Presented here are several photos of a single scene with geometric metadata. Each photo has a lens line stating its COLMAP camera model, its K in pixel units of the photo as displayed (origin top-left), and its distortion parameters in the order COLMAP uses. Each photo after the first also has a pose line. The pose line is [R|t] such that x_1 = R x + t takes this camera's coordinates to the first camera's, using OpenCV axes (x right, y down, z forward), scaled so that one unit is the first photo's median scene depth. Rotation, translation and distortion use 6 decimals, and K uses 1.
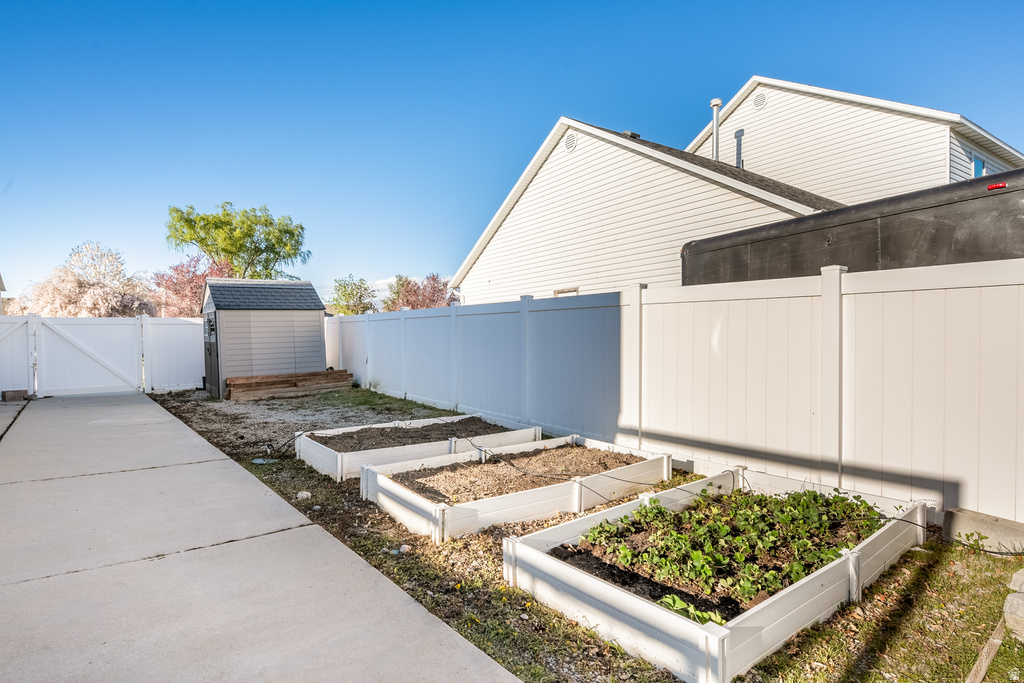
lens RADIAL K [[575.4, 0, 515.3], [0, 575.4, 343.9], [0, 0, 1]] dist [0.007516, 0.000354]
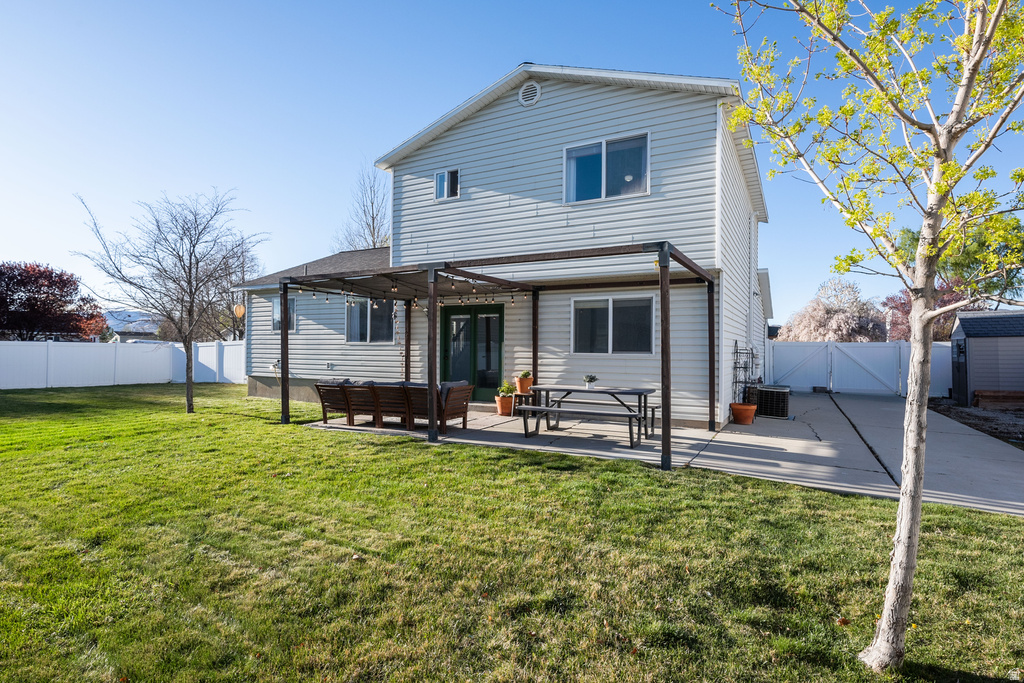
lens RADIAL K [[508.4, 0, 520.7], [0, 508.4, 348.5], [0, 0, 1]] dist [0.004185, -0.003088]
pose [[0.391927, 0.010605, -0.919935, 0.139143], [-0.026677, 0.999644, 0.000159, -0.006708], [0.919609, 0.024479, 0.392070, -0.358852]]
